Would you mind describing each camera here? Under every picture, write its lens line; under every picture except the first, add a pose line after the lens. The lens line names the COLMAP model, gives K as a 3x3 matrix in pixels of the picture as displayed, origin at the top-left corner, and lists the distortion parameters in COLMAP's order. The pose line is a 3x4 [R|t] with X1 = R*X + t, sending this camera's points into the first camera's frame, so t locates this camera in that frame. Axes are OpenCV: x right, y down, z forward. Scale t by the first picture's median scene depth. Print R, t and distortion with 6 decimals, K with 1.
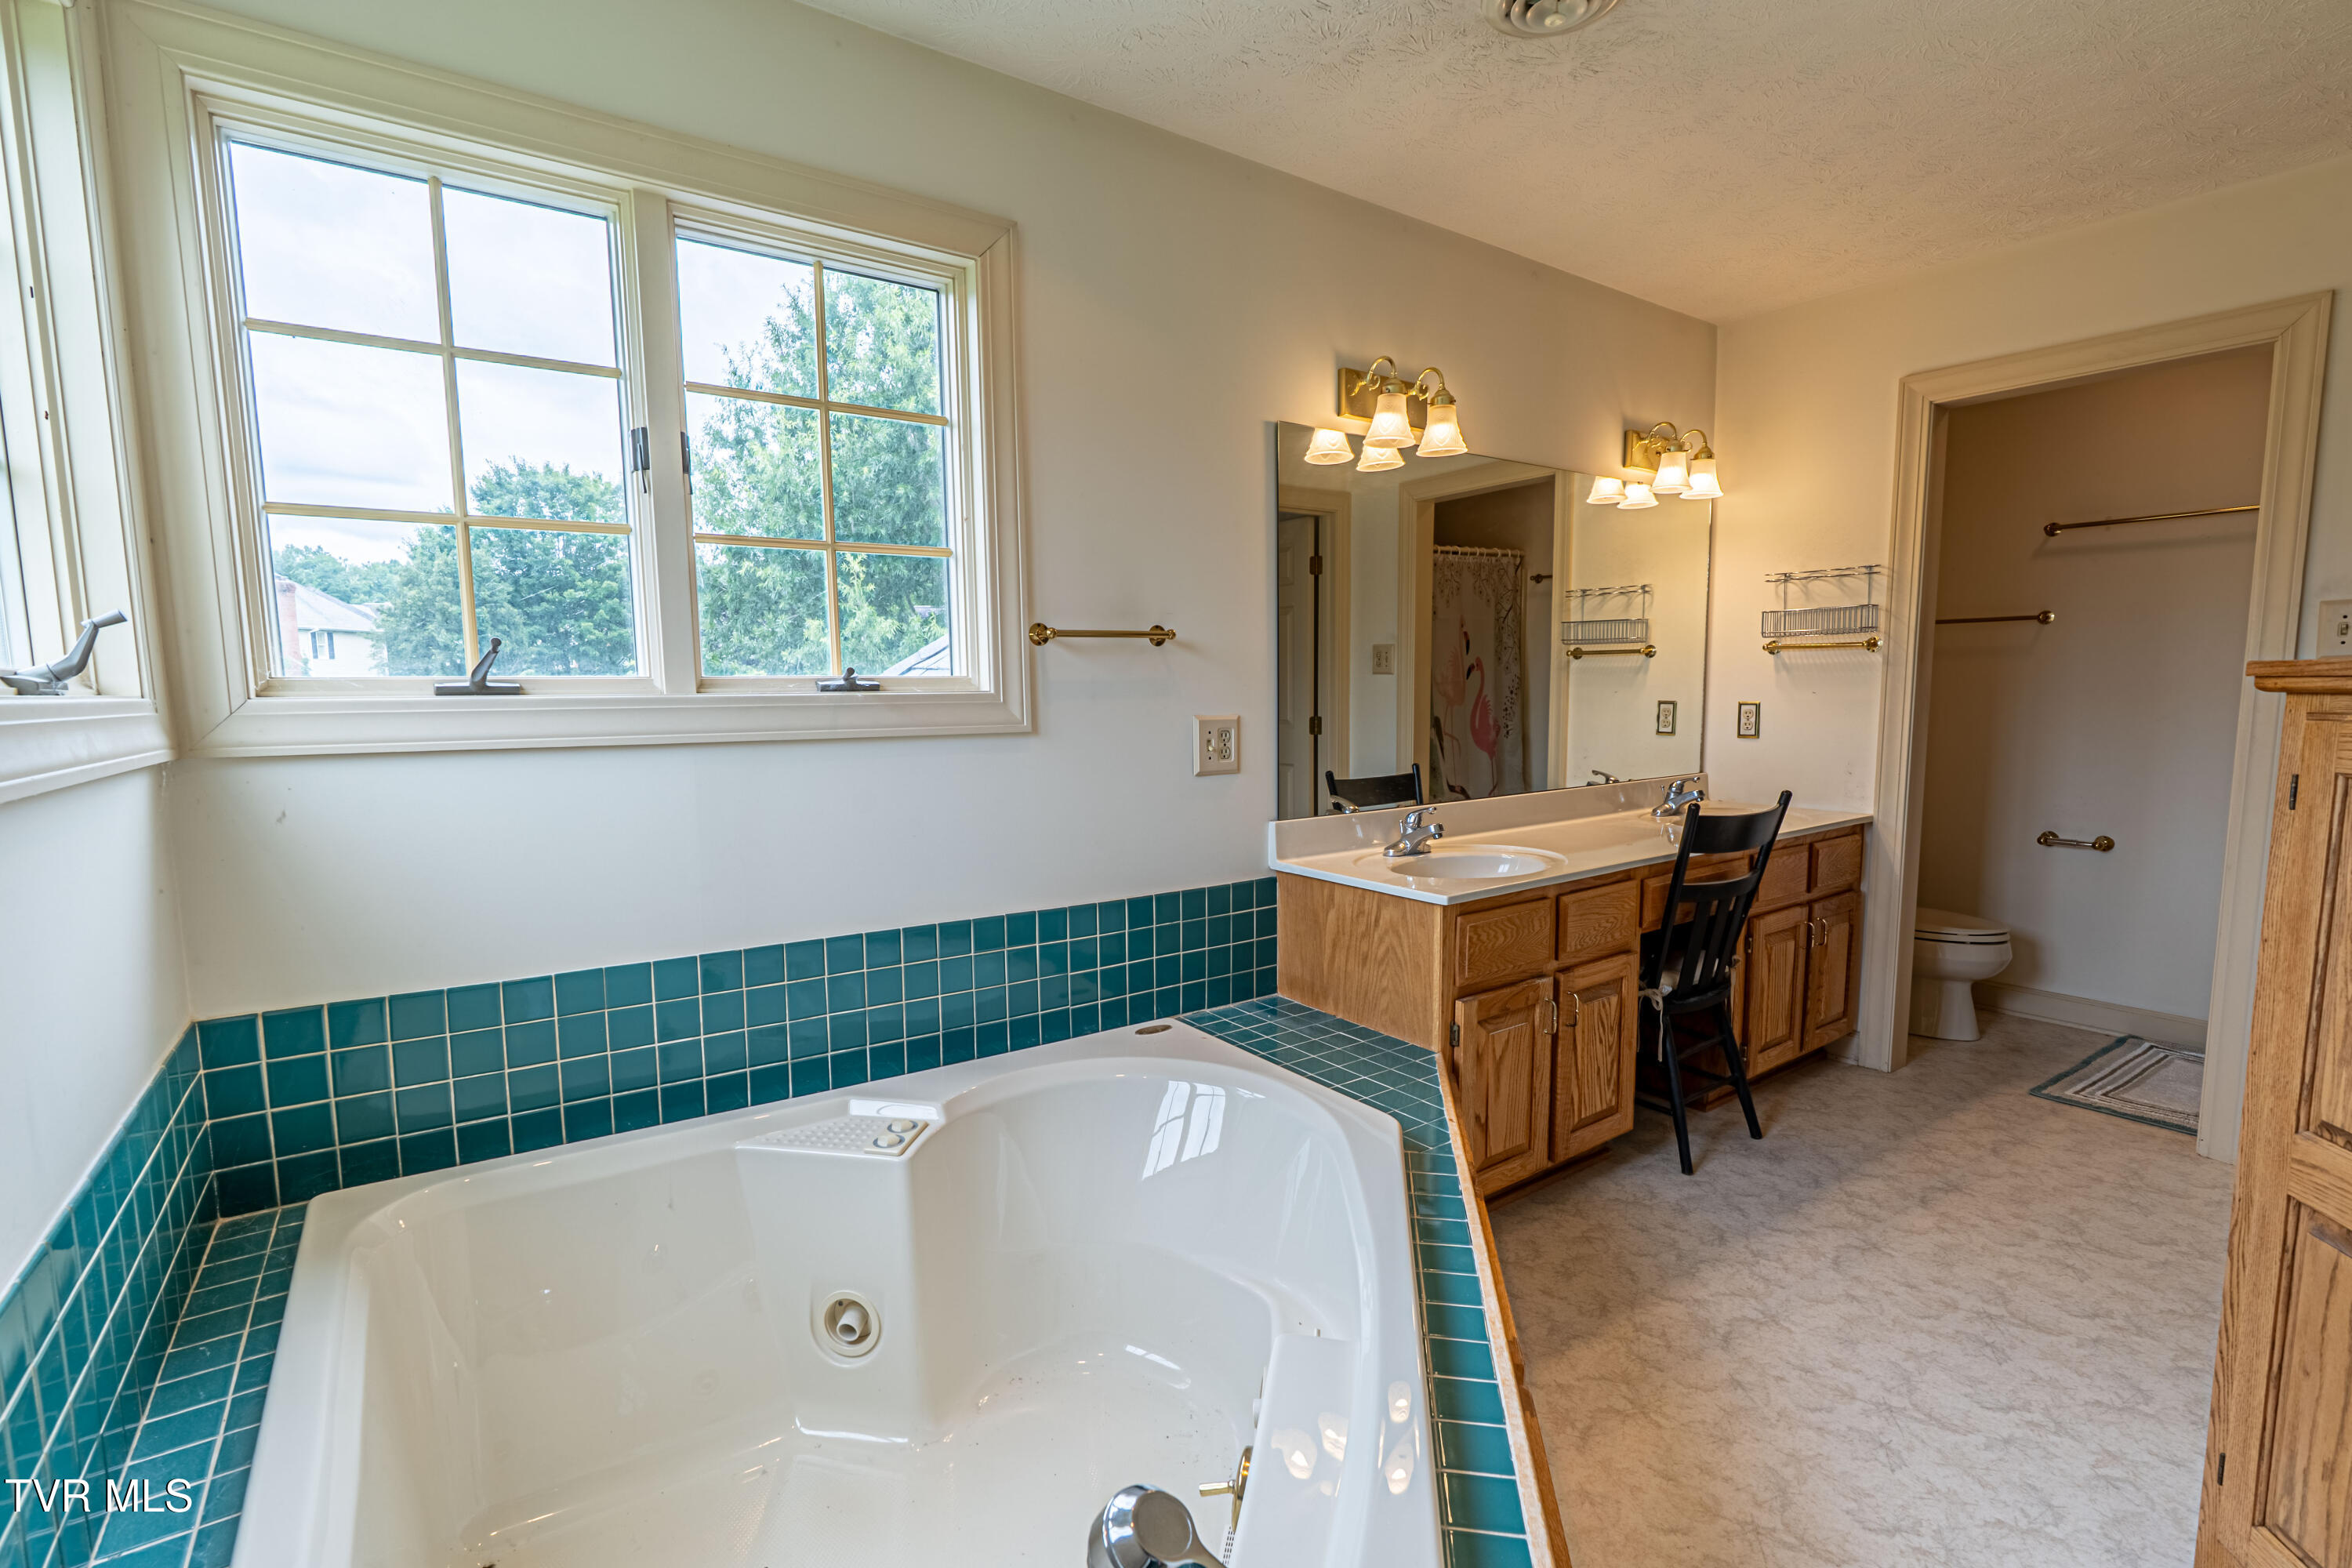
lens RADIAL K [[1090.8, 0, 1169.1], [0, 1090.8, 743.9], [0, 0, 1]] dist [-0.012104, 0.002920]
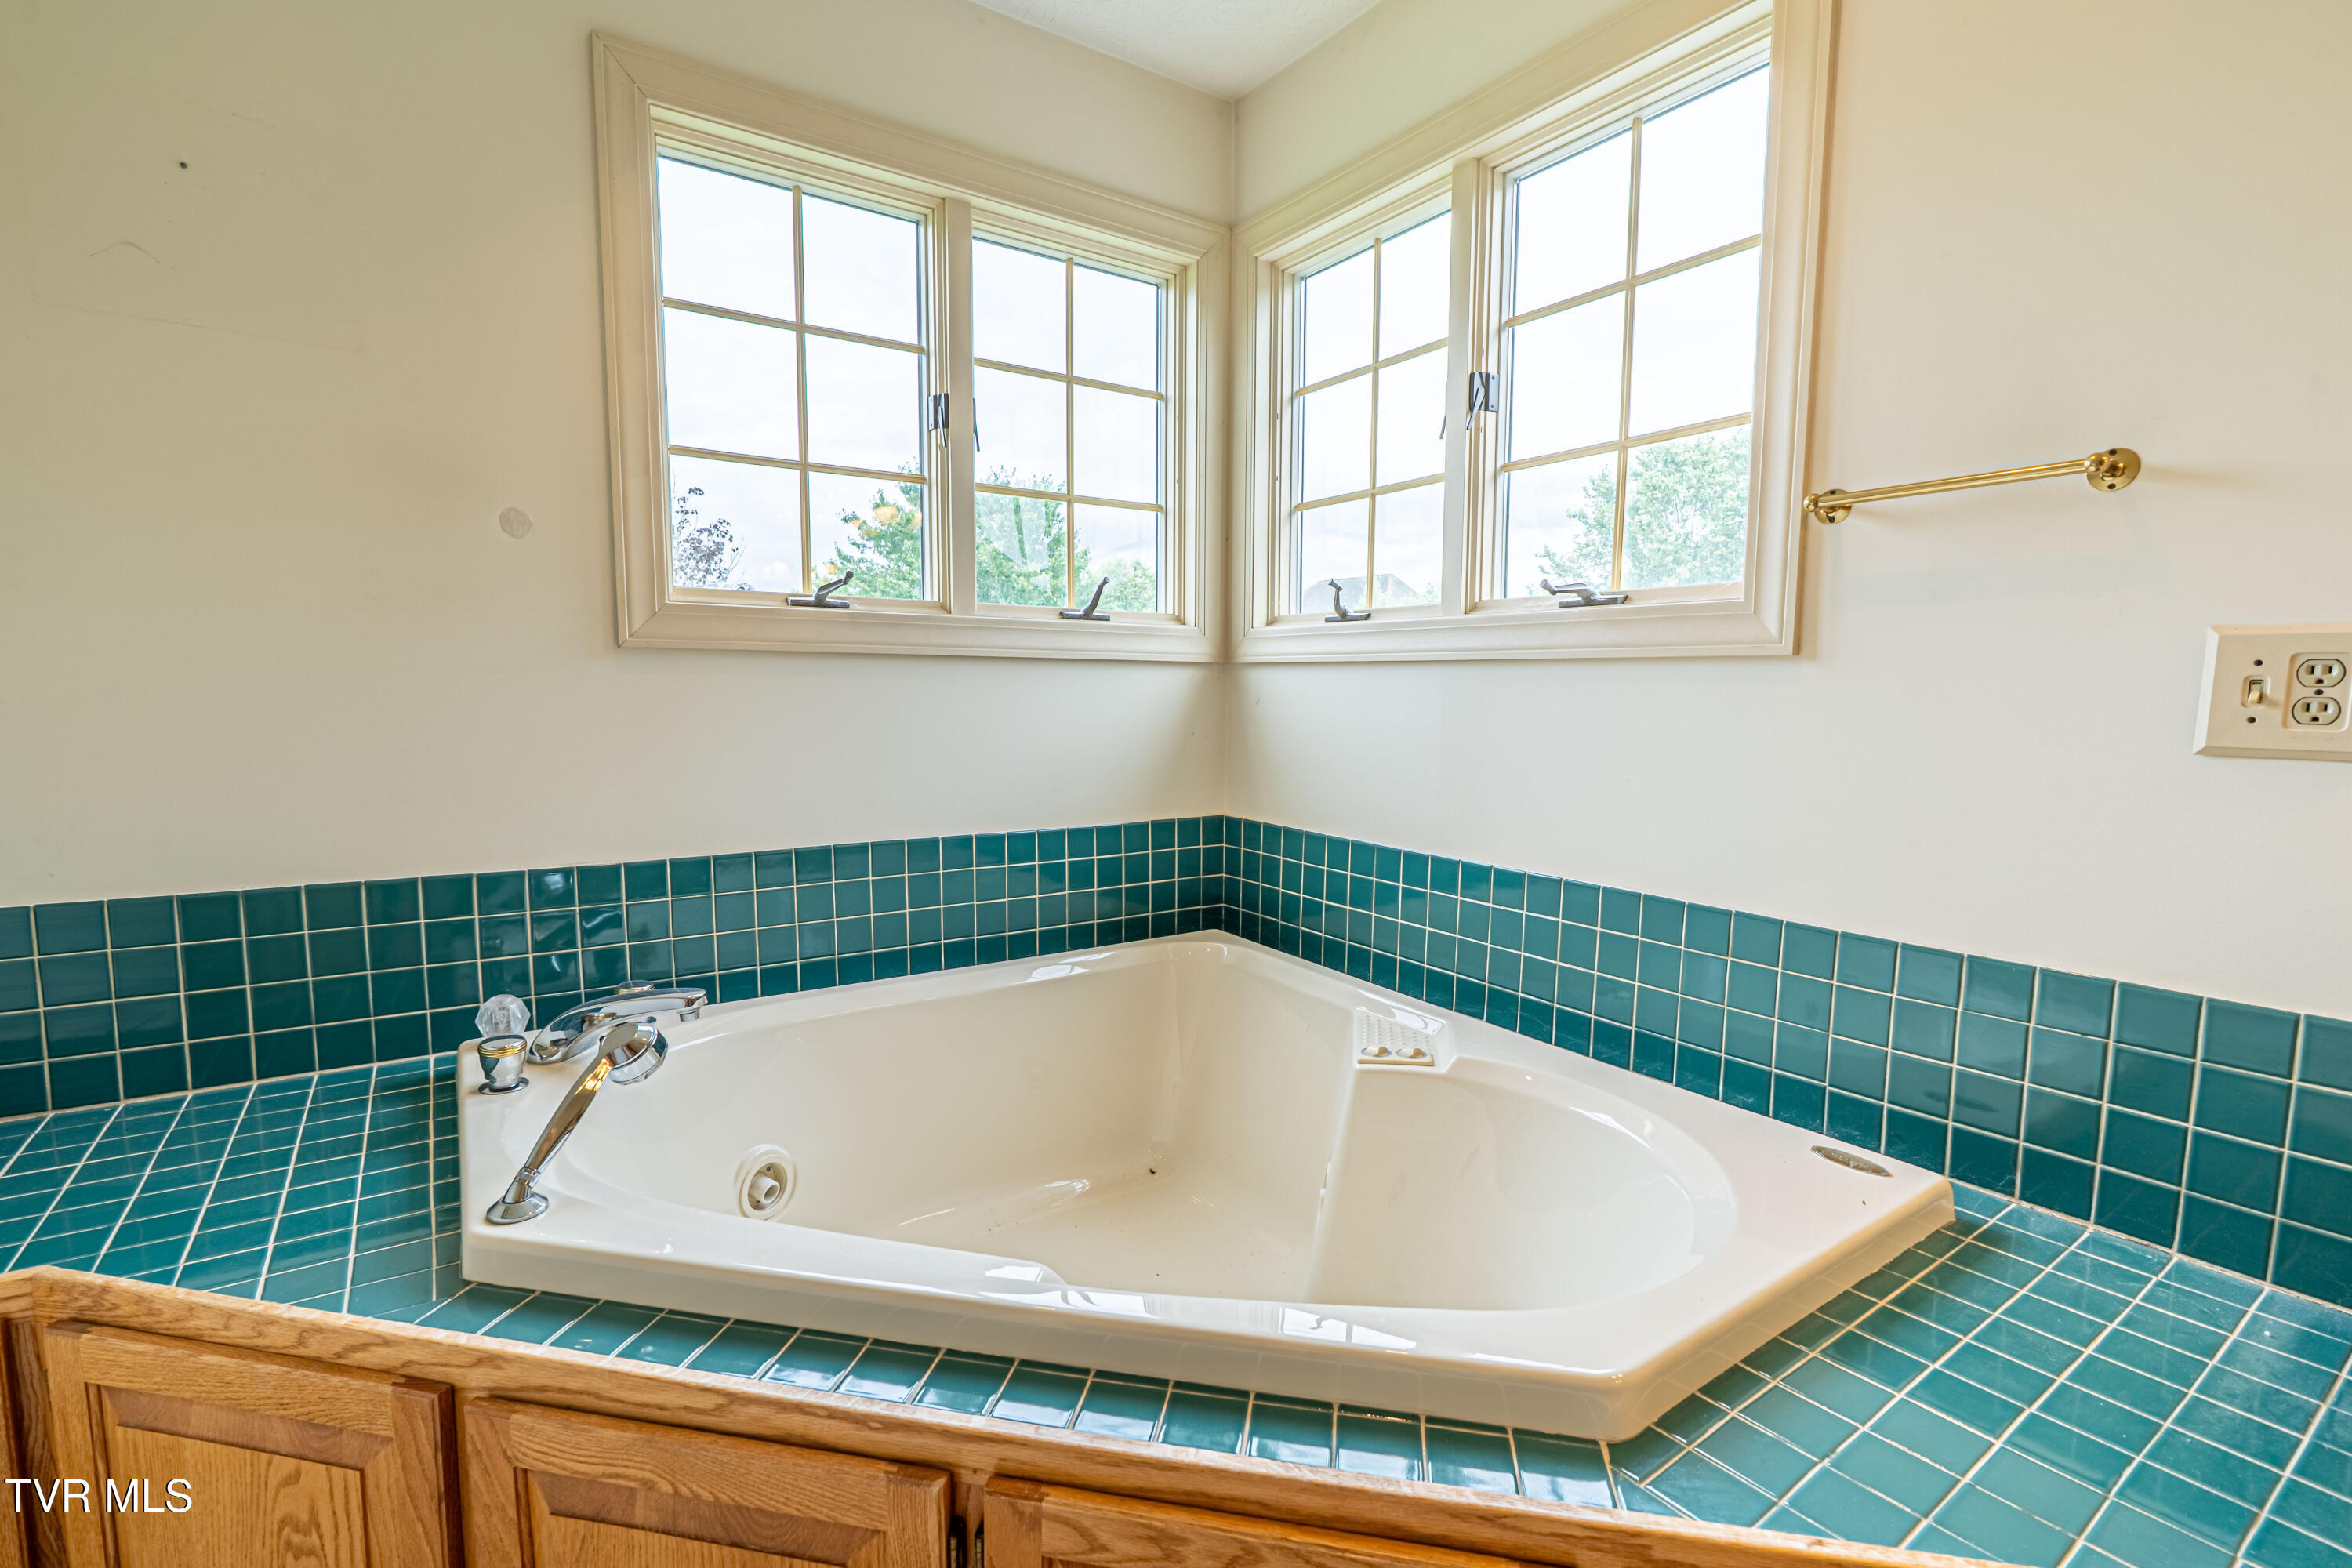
lens RADIAL K [[1090.8, 0, 1169.1], [0, 1090.8, 743.9], [0, 0, 1]] dist [-0.012104, 0.002920]
pose [[-0.023001, 0.061521, -0.997841, 0.582305], [-0.060892, 0.996165, 0.062821, 0.026500], [0.997879, 0.062205, -0.019167, 0.659170]]
